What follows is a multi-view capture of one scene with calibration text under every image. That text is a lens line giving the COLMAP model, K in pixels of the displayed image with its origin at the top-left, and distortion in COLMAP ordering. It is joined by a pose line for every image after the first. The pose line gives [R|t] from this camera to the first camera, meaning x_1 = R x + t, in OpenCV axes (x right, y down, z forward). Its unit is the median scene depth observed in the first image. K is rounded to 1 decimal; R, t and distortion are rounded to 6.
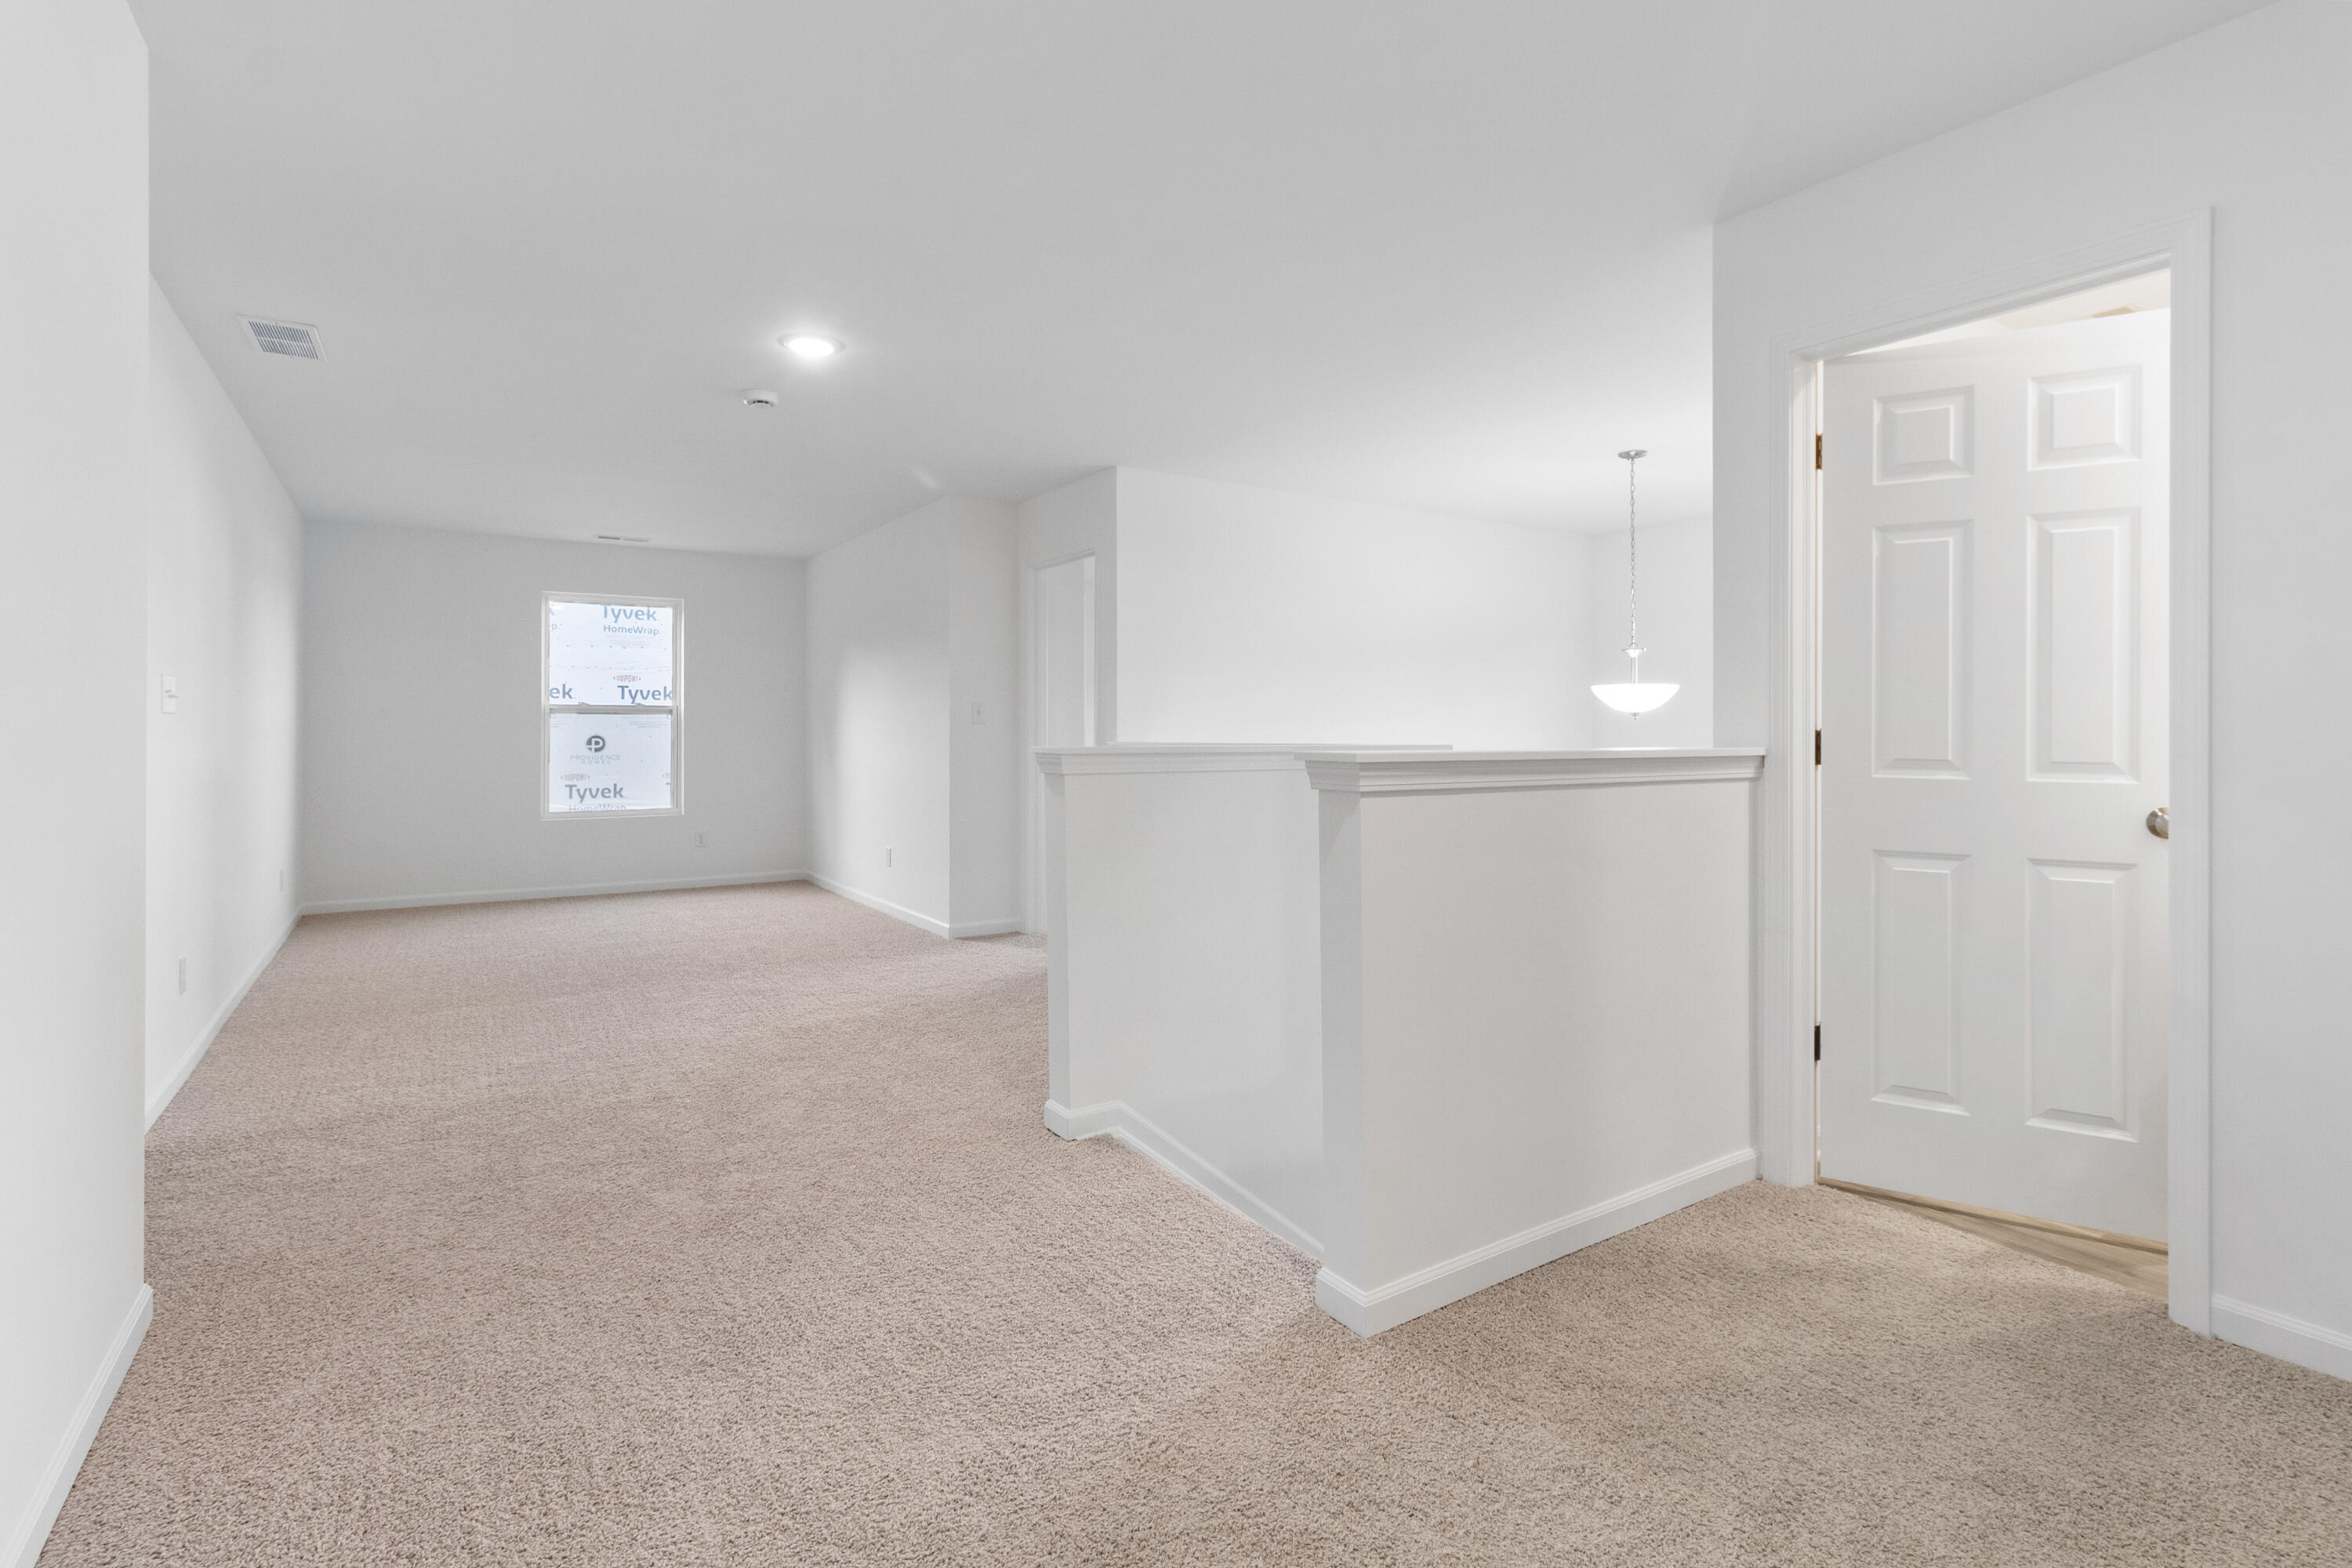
lens RADIAL K [[1122.0, 0, 1161.2], [0, 1122.0, 733.0], [0, 0, 1]] dist [0.006219, 0.000319]
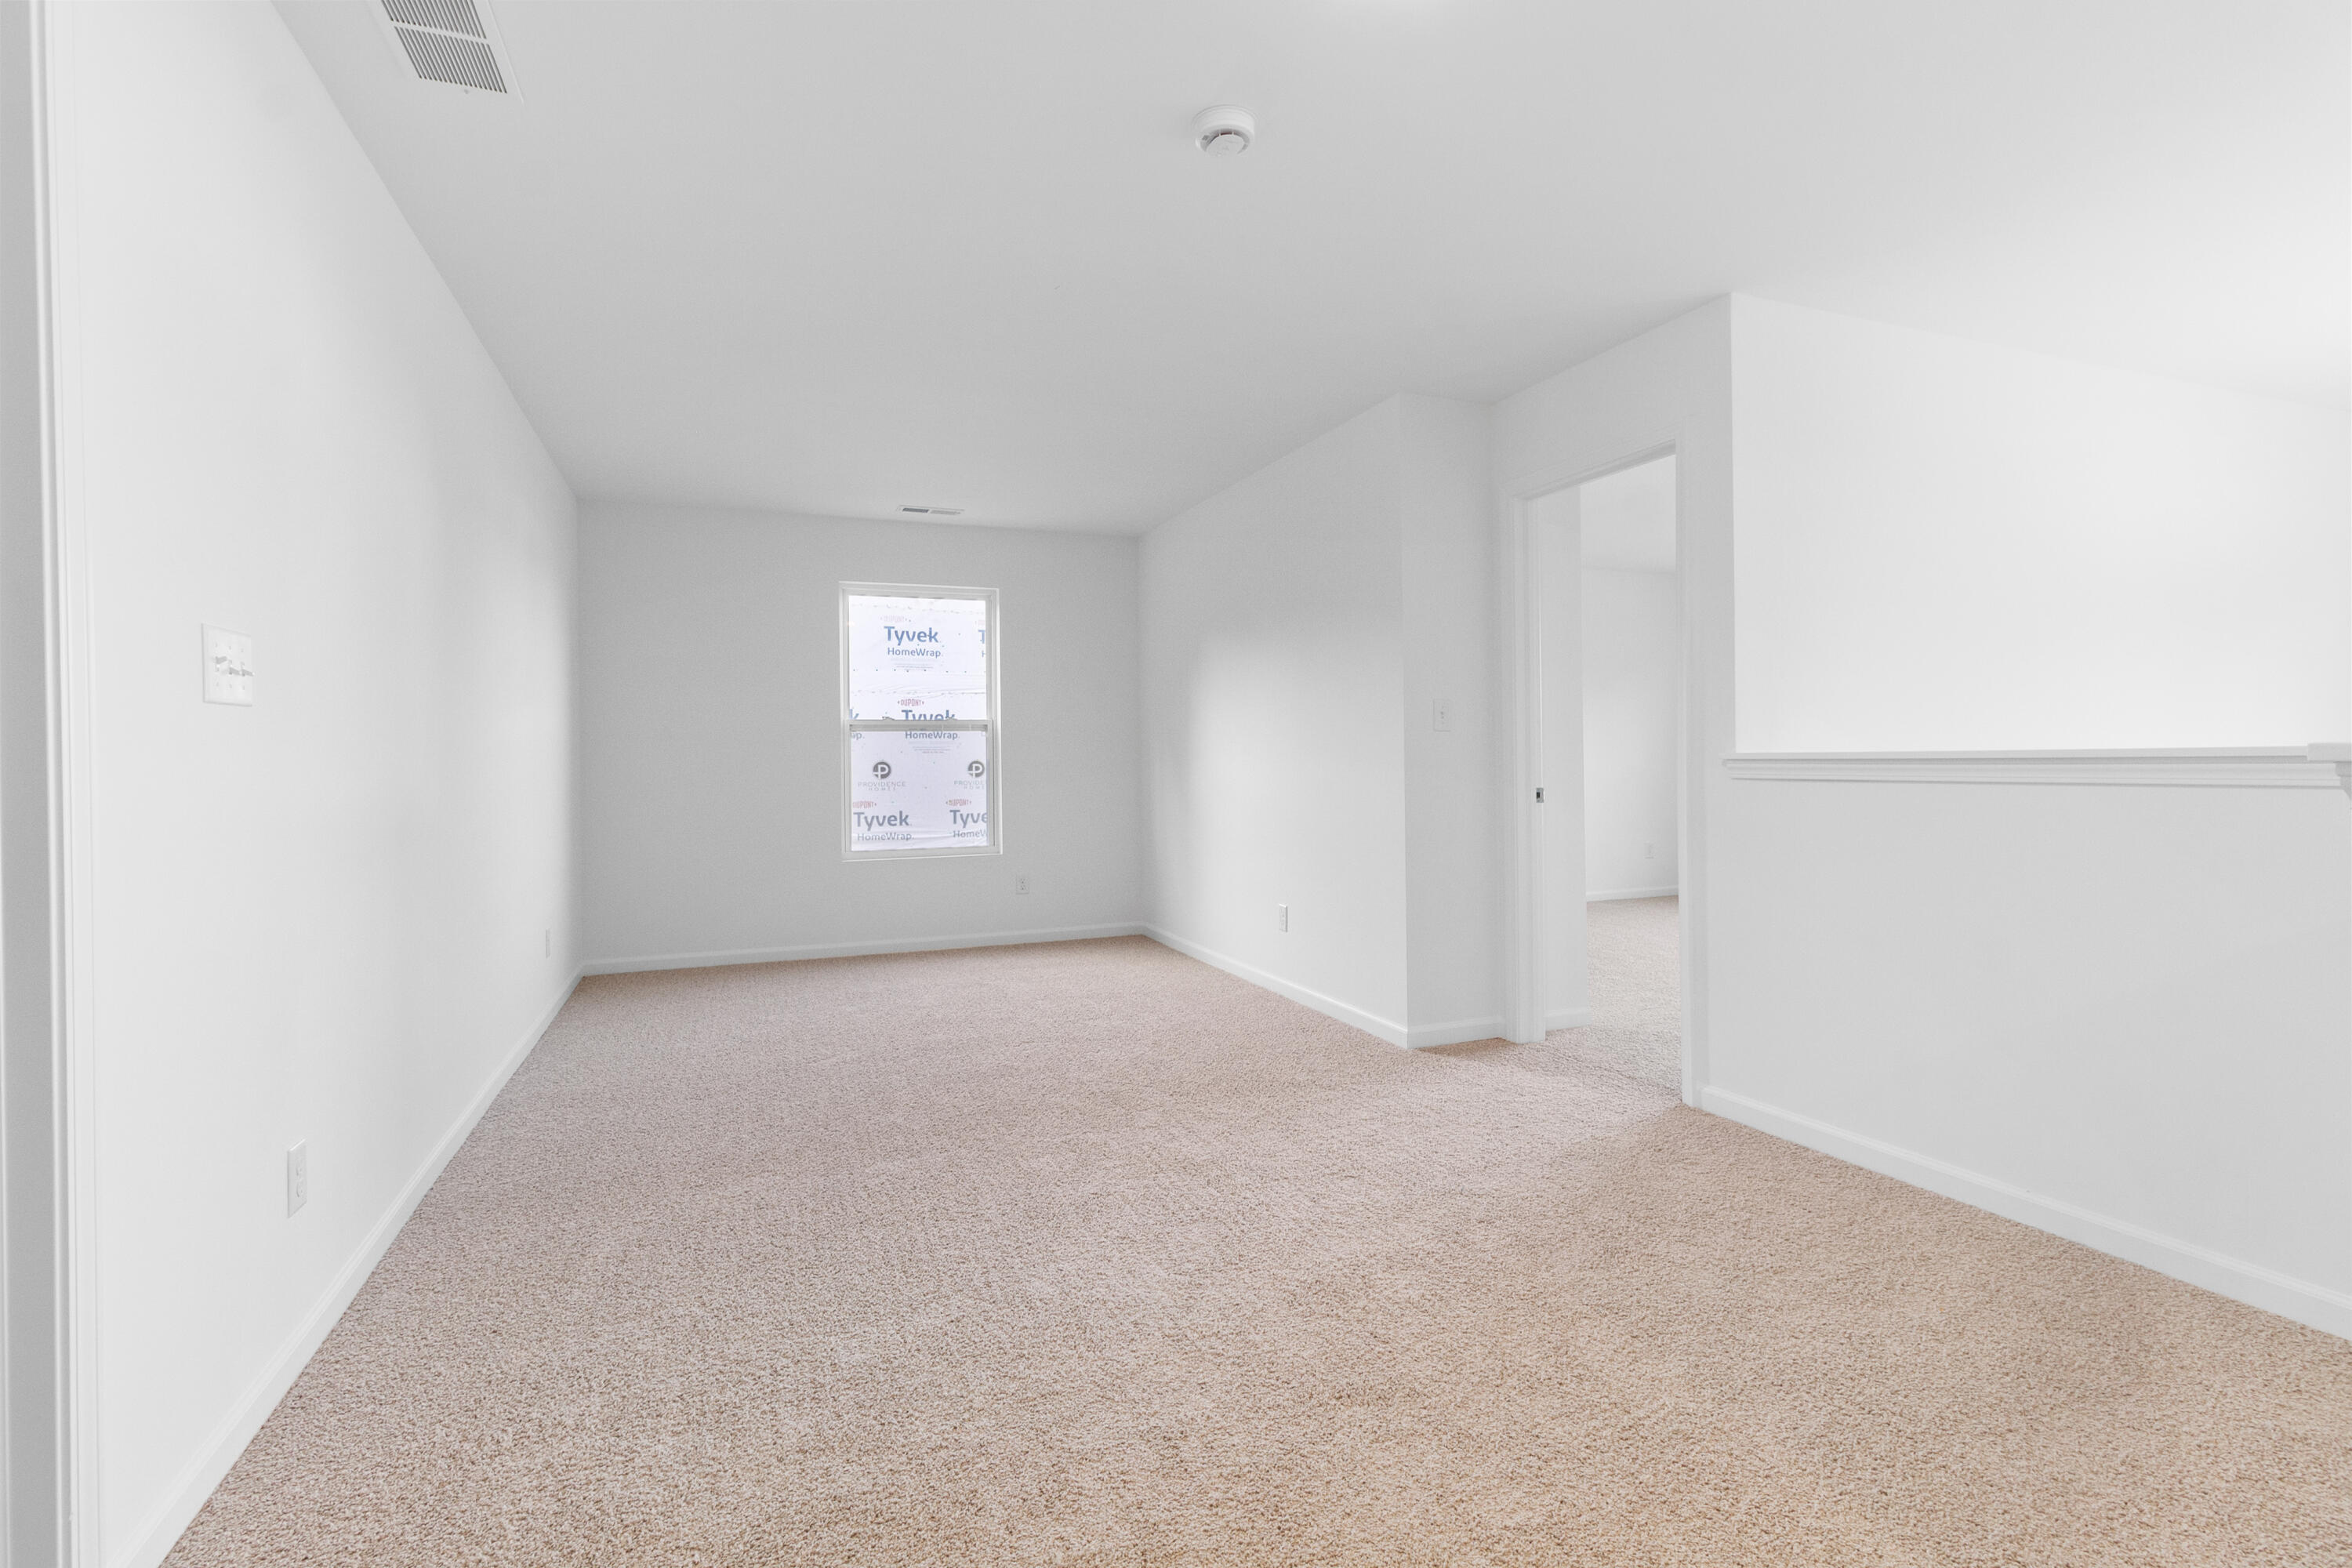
lens RADIAL K [[1122.0, 0, 1177.9], [0, 1122.0, 778.7], [0, 0, 1]] dist [0.006219, 0.000319]
pose [[0.980115, -0.005985, -0.198340, -0.145423], [0.009704, 0.999795, 0.017784, 0.005128], [0.198192, -0.019356, 0.979972, 0.240702]]
